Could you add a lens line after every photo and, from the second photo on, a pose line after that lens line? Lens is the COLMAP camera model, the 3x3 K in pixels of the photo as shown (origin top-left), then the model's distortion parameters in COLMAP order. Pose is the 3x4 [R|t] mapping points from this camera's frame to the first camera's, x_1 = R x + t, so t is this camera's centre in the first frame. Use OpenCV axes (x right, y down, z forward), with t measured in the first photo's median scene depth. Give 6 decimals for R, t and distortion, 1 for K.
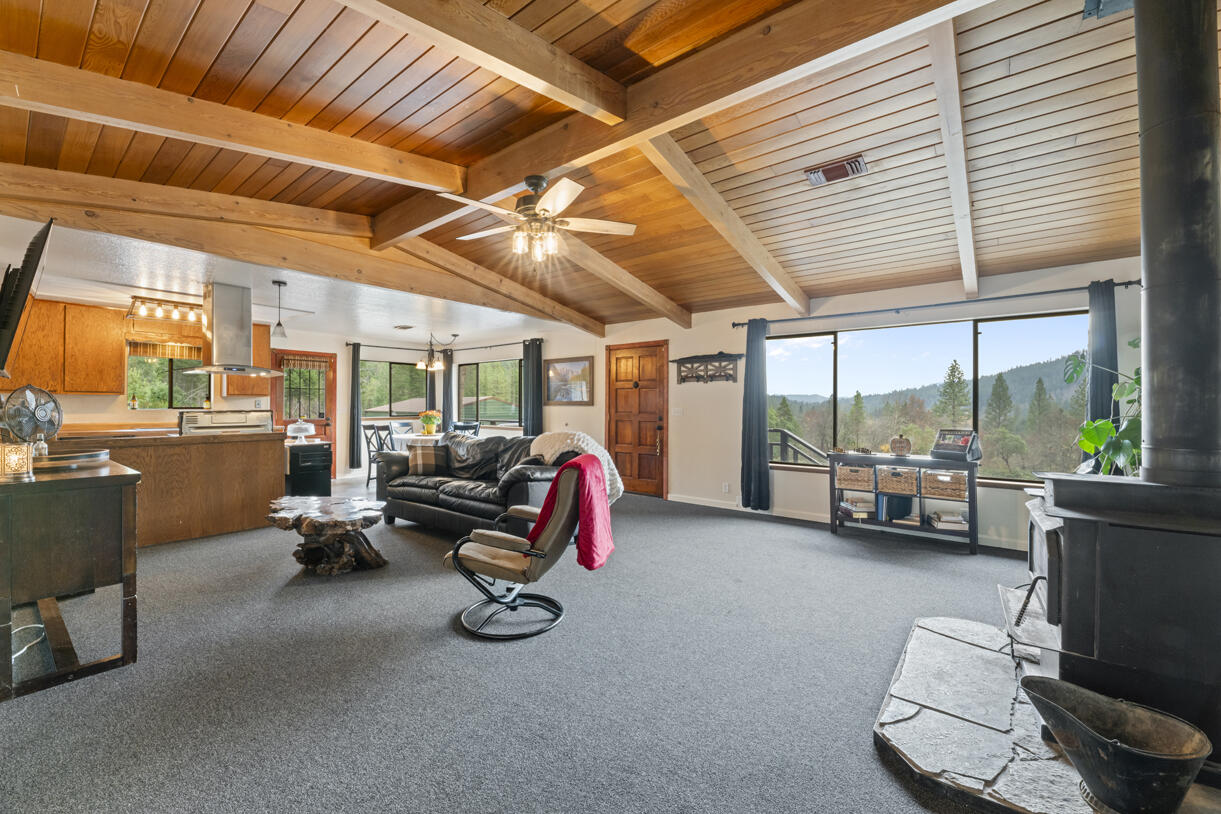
lens RADIAL K [[492.3, 0, 611.3], [0, 492.3, 403.4], [0, 0, 1]] dist [-0.002205, -0.002455]
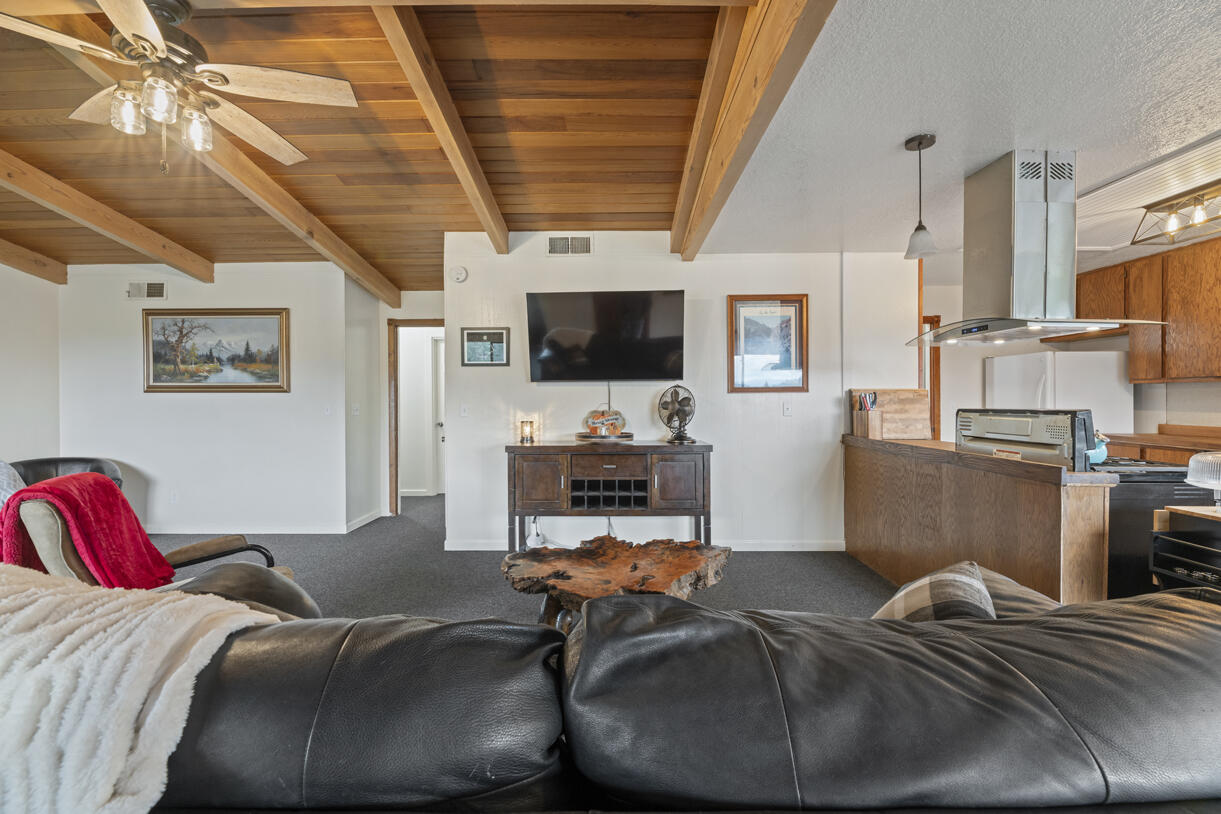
lens RADIAL K [[492.3, 0, 608.8], [0, 492.3, 403.5], [0, 0, 1]] dist [-0.002205, -0.002455]
pose [[-0.794677, 0.003564, -0.607022, -0.155019], [0.004255, 0.999991, 0.000301, 0.007384], [0.607018, -0.002343, -0.794685, 1.223594]]
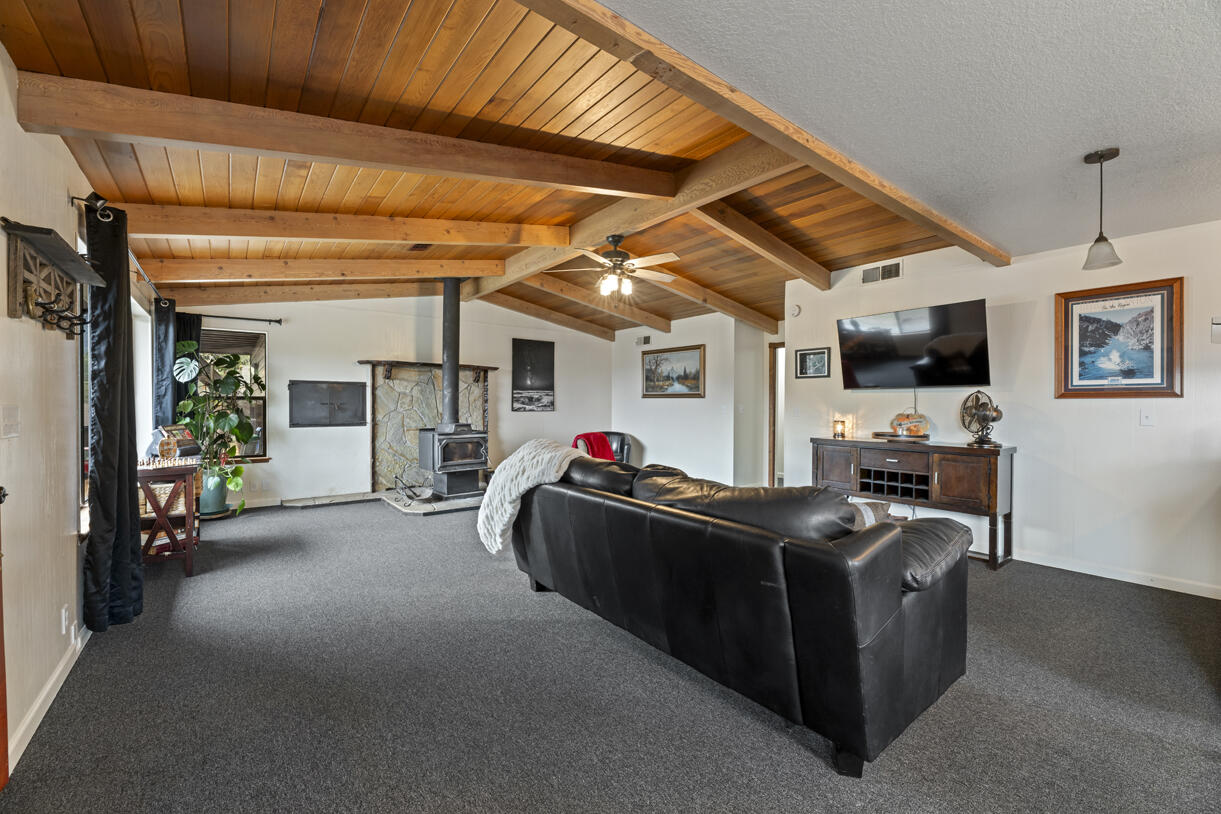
lens RADIAL K [[492.3, 0, 611.1], [0, 492.3, 406.7], [0, 0, 1]] dist [-0.002205, -0.002455]
pose [[-0.970334, -0.009264, 0.241591, -0.335717], [-0.008706, 0.999956, 0.003378, 0.007419], [-0.241612, 0.001174, -0.970372, 1.626754]]
